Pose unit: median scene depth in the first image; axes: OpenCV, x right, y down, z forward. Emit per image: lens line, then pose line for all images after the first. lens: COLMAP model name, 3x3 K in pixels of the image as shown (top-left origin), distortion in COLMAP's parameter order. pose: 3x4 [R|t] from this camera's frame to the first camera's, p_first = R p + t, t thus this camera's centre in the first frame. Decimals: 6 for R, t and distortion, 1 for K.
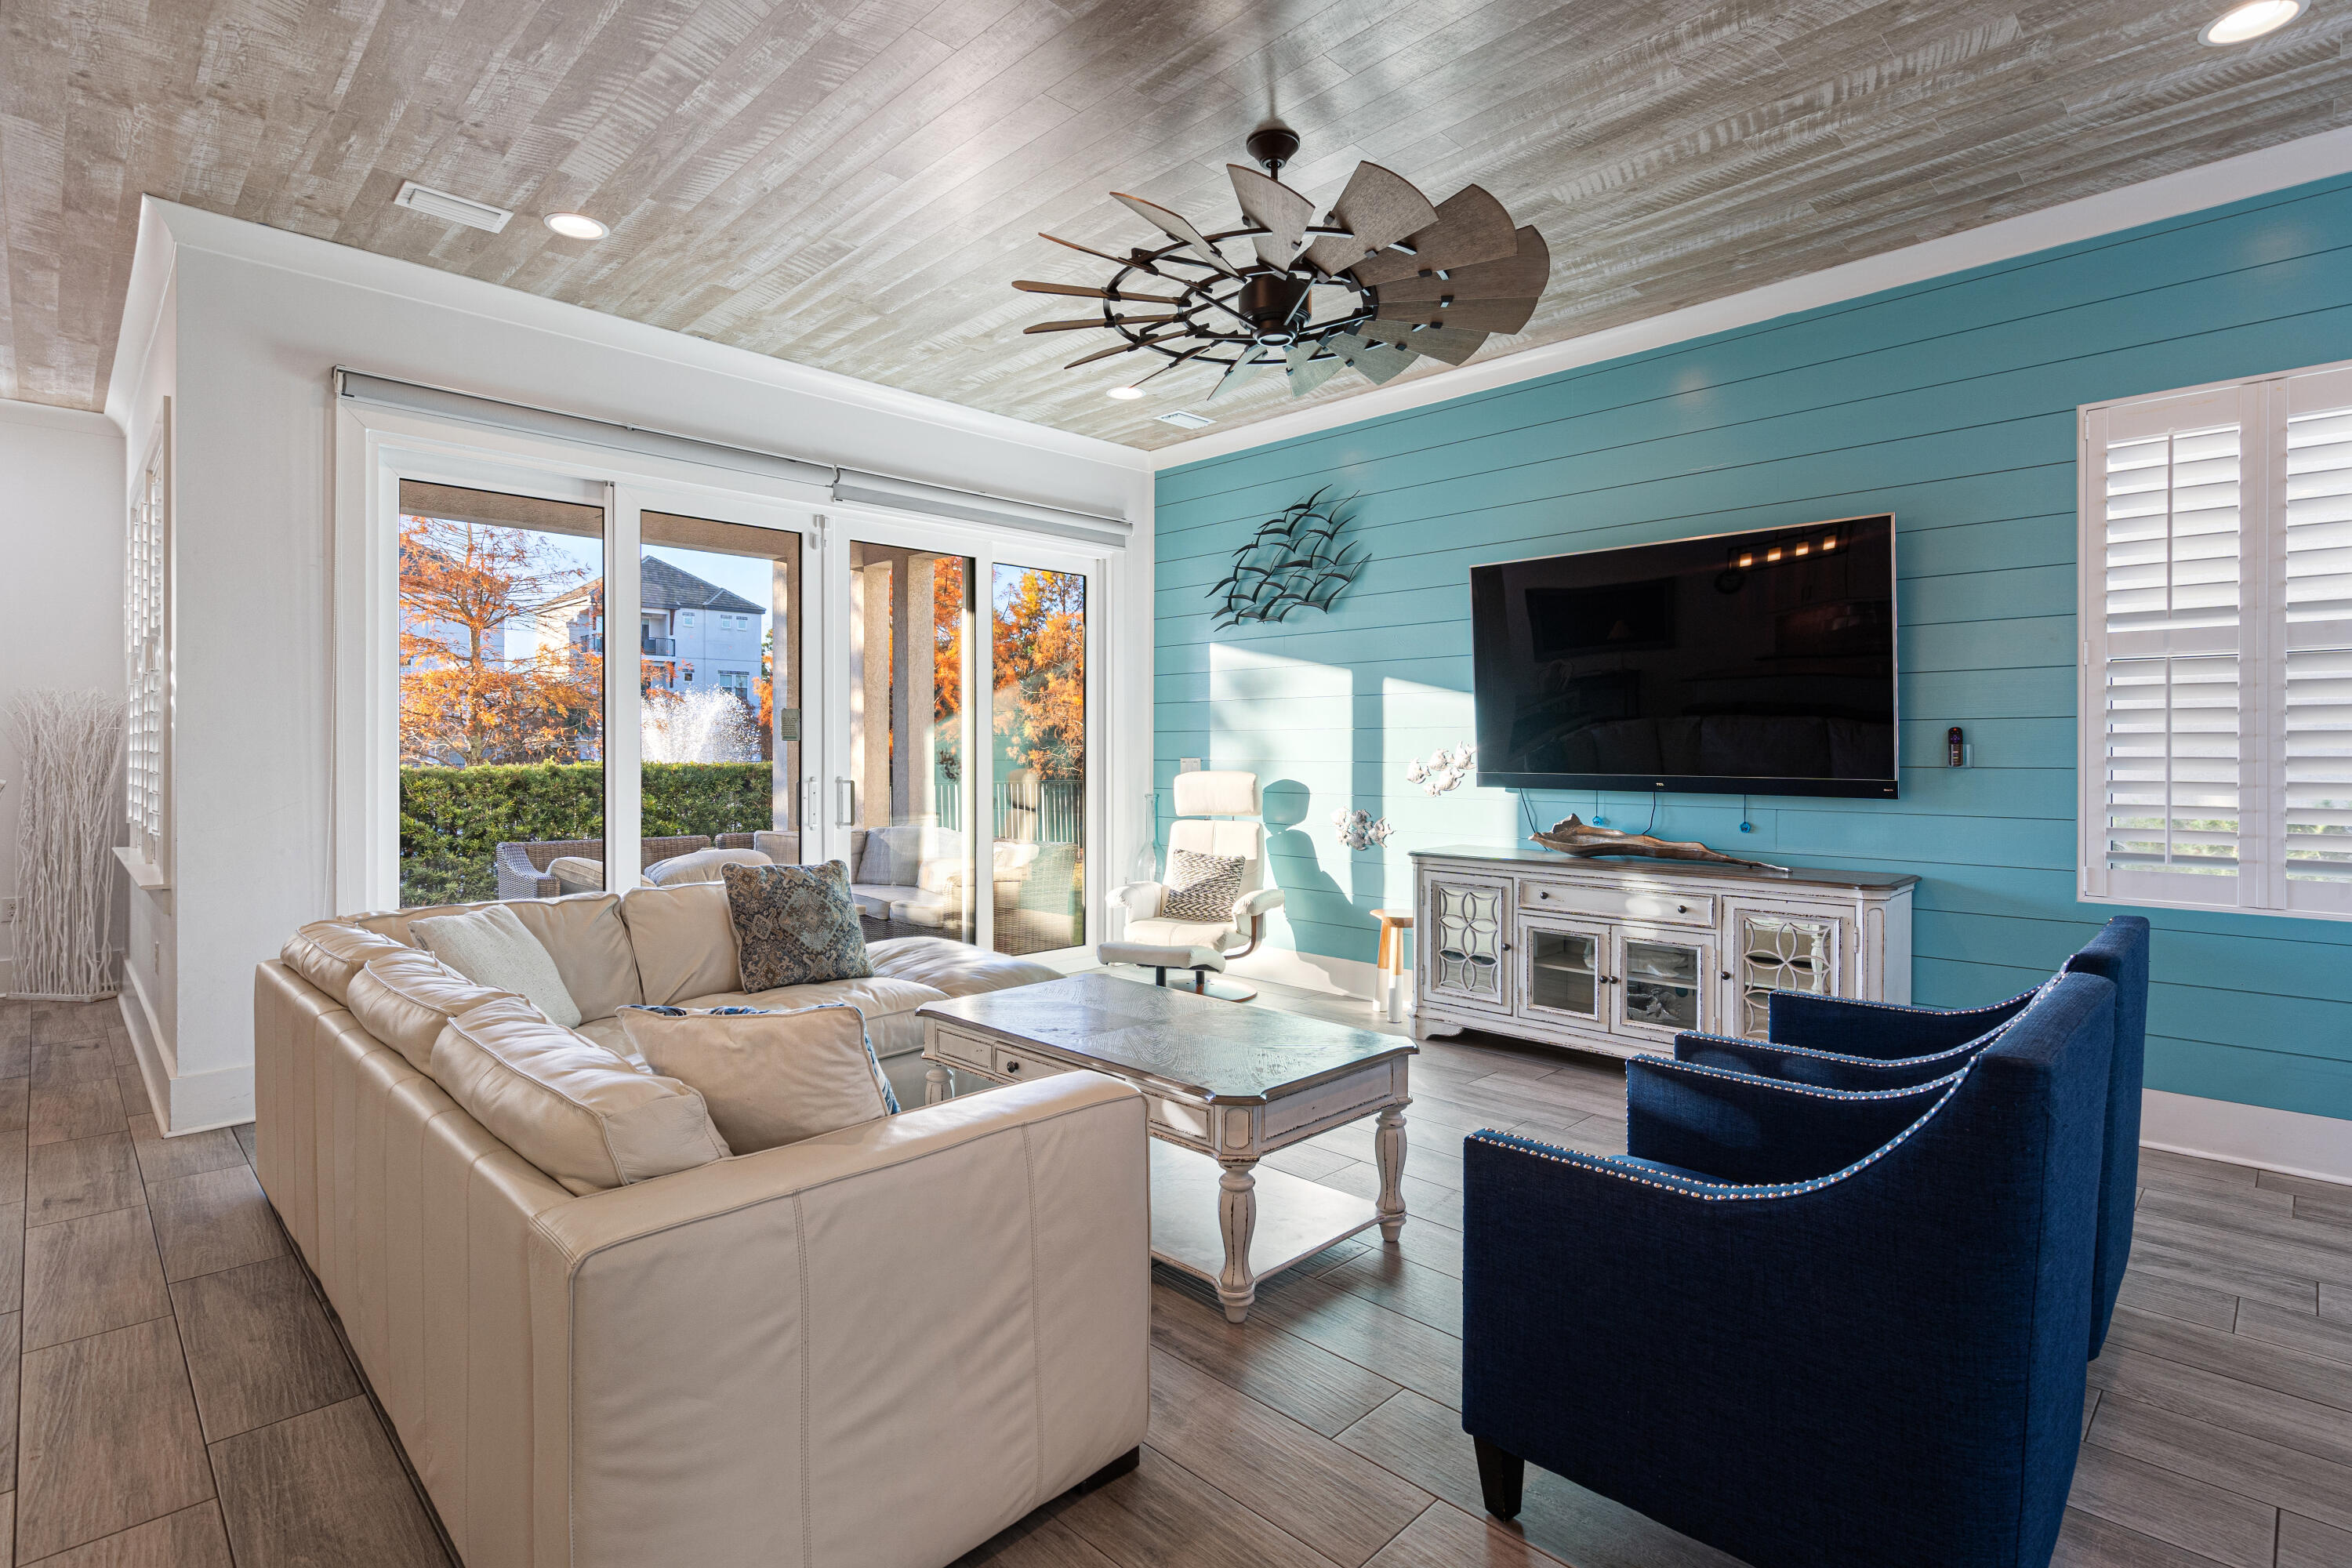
lens RADIAL K [[1184.1, 0, 1174.0], [0, 1184.1, 762.0], [0, 0, 1]] dist [0.026290, -0.001290]
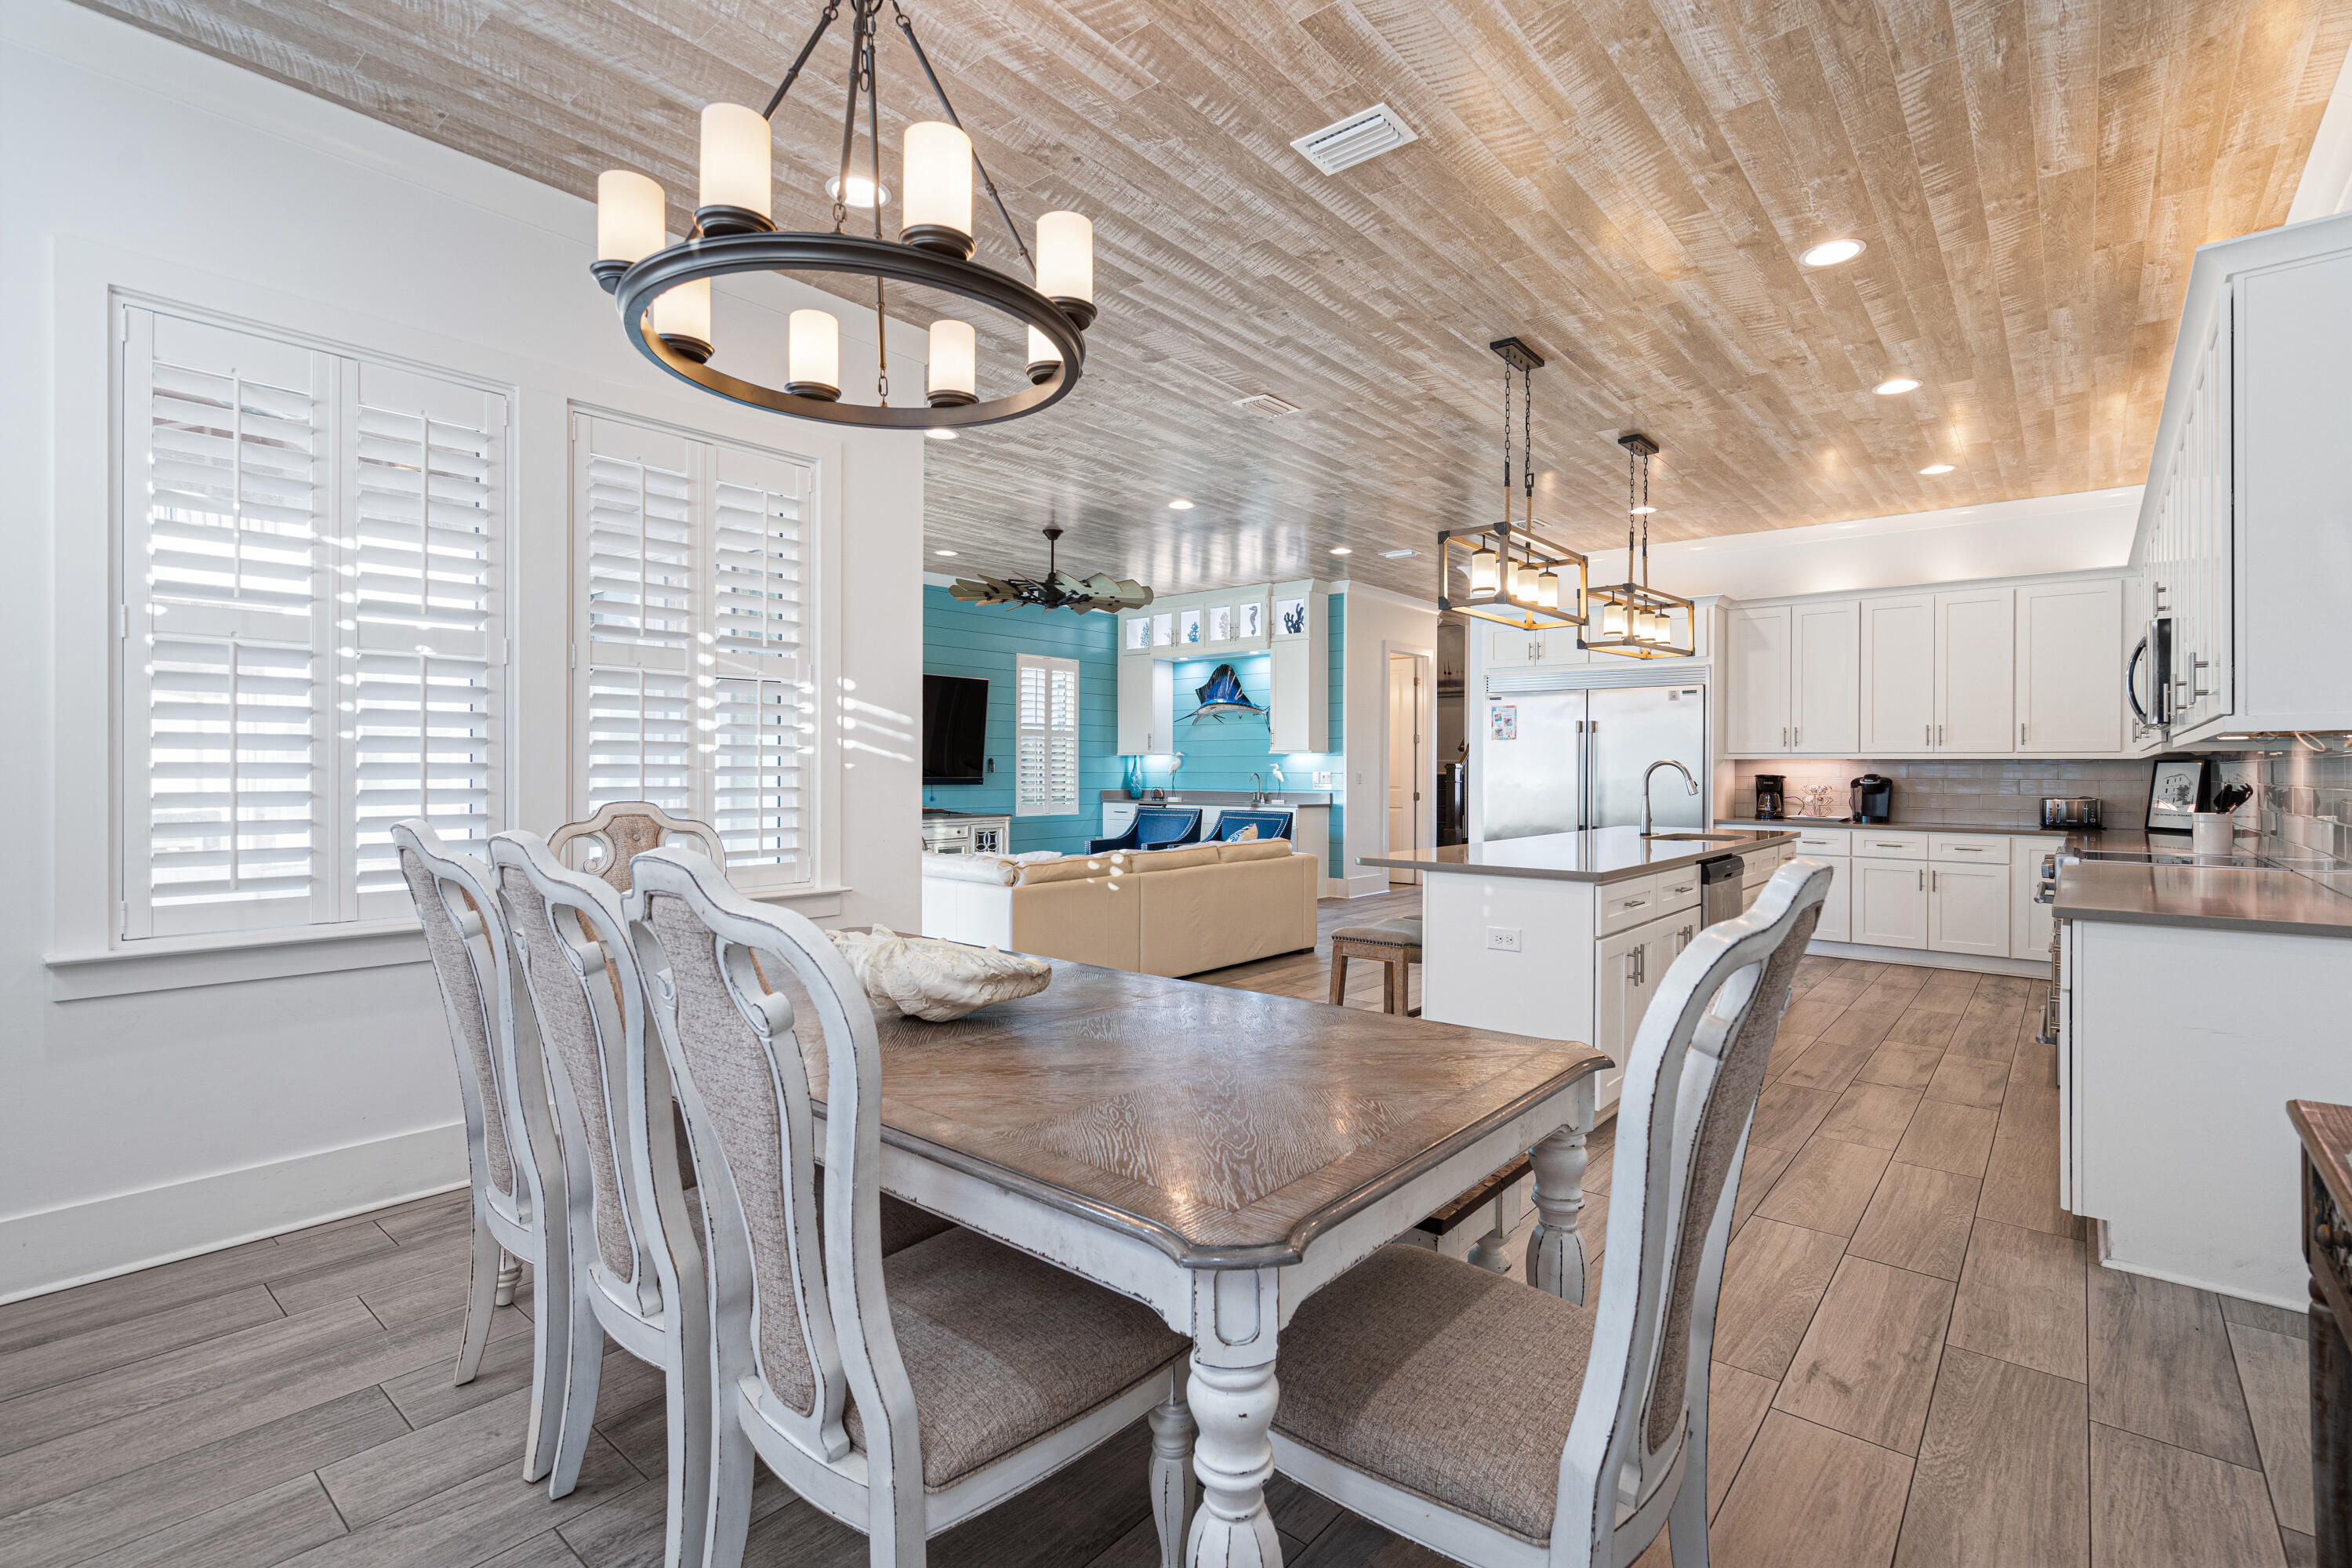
lens RADIAL K [[1084.3, 0, 1176.5], [0, 1084.3, 773.9], [0, 0, 1]] dist [-0.003084, 0.002991]
pose [[-0.084778, -0.006526, 0.996378, -1.546896], [0.002155, 0.999975, 0.006733, -0.006944], [-0.996397, 0.002718, -0.084762, 0.641154]]
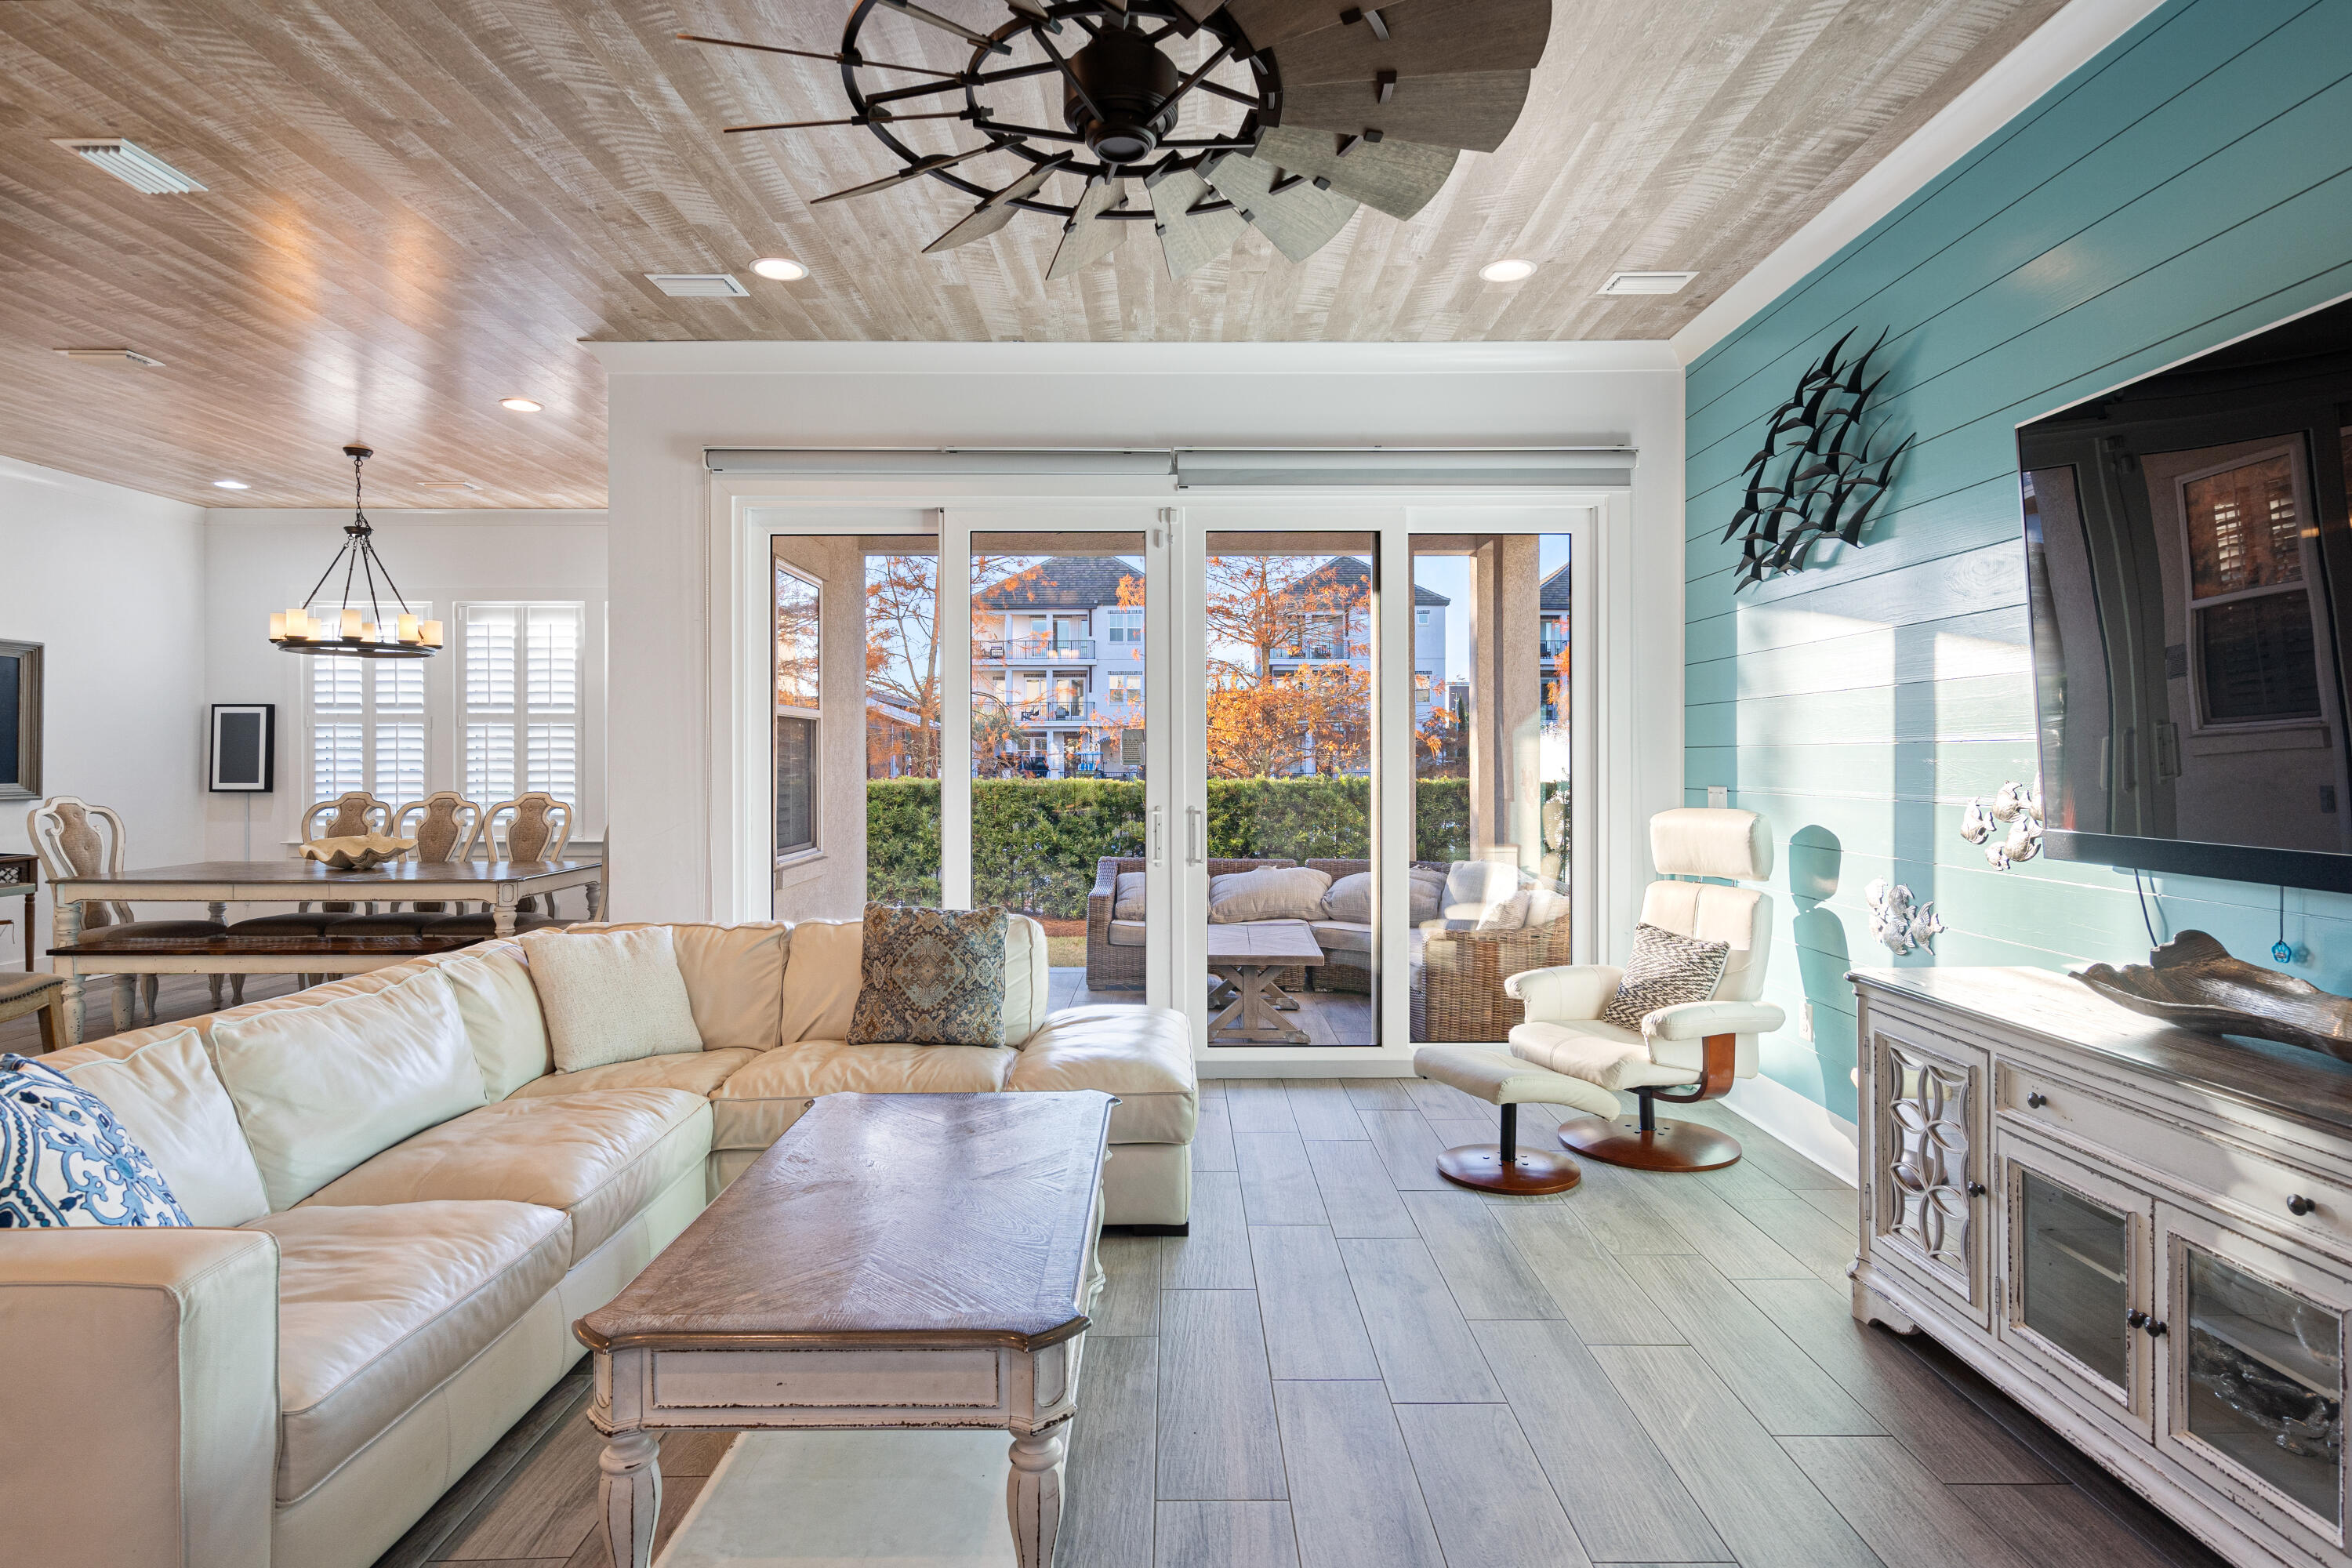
lens RADIAL K [[1259.1, 0, 1179.1], [0, 1259.1, 767.4], [0, 0, 1]] dist [0.001298, 0.002784]
pose [[0.705604, 0.003861, -0.708596, 0.398511], [-0.003834, 0.999991, 0.001631, -0.018445], [0.708596, 0.001566, 0.705613, 0.377410]]
